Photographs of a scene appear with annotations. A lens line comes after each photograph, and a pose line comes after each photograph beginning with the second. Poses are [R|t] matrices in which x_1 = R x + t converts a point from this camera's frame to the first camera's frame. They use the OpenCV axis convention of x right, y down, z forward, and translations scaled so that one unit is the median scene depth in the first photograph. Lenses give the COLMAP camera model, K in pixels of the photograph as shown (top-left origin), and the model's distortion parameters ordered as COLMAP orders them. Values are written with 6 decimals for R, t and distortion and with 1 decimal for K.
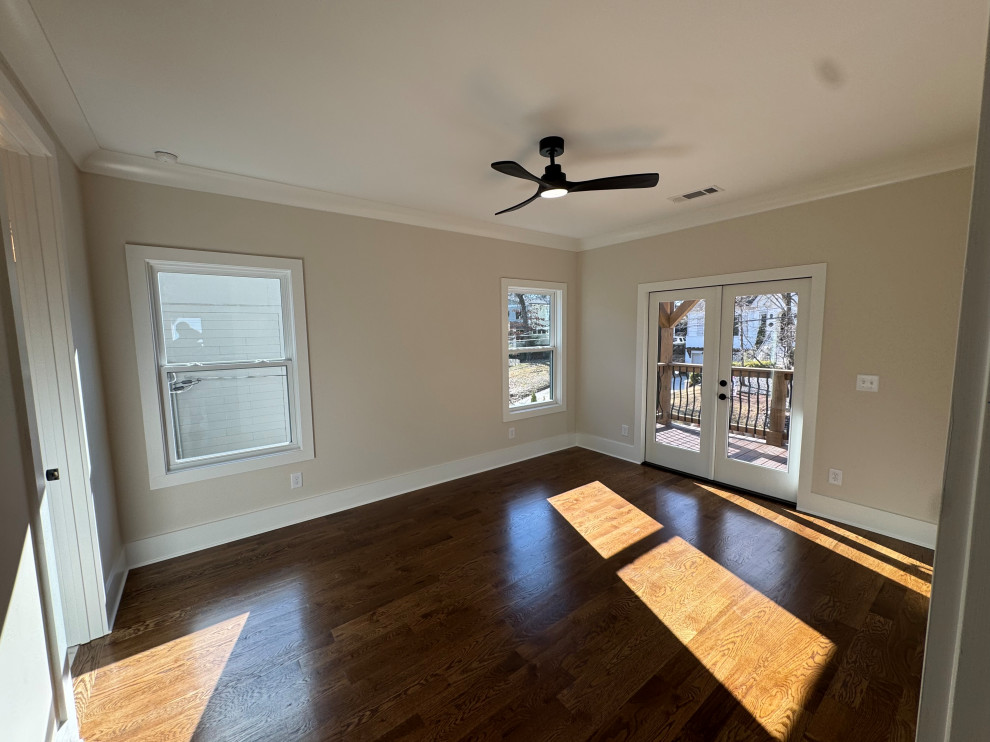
lens RADIAL K [[393.4, 0, 495.0], [0, 393.4, 371.0], [0, 0, 1]] dist [-0.000264, -0.000015]
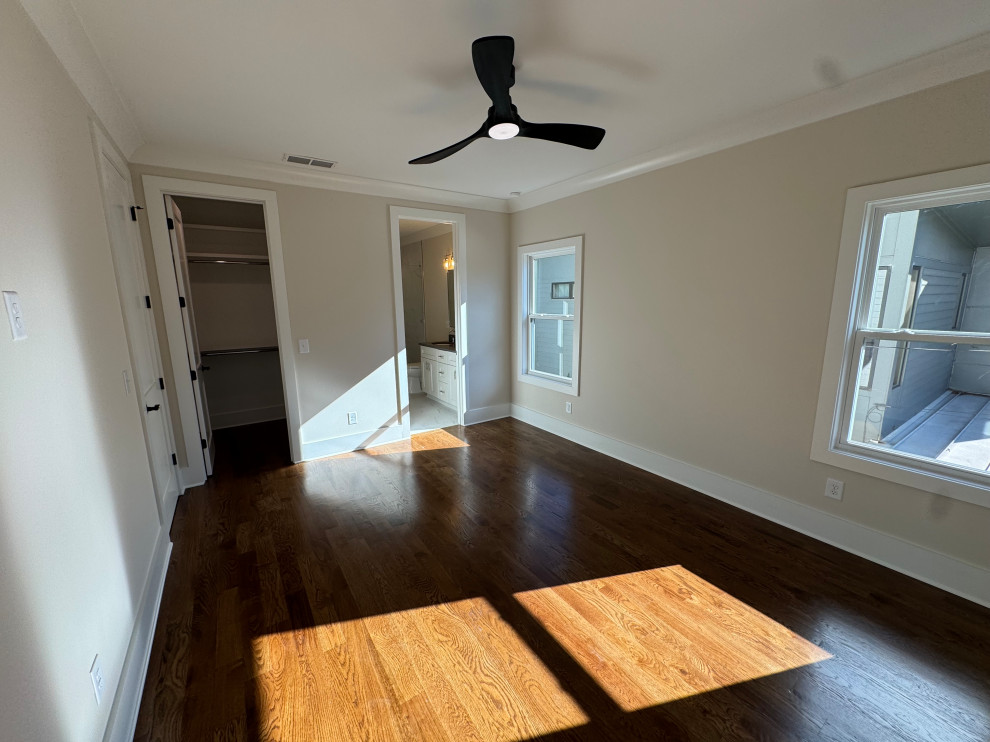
lens RADIAL K [[398.0, 0, 494.7], [0, 398.0, 355.1], [0, 0, 1]] dist [0.000126, 0.000006]
pose [[-0.052918, 0.155466, -0.986423, 1.079789], [-0.092120, 0.982835, 0.159843, -0.119590], [0.994341, 0.099328, -0.037688, 1.038882]]
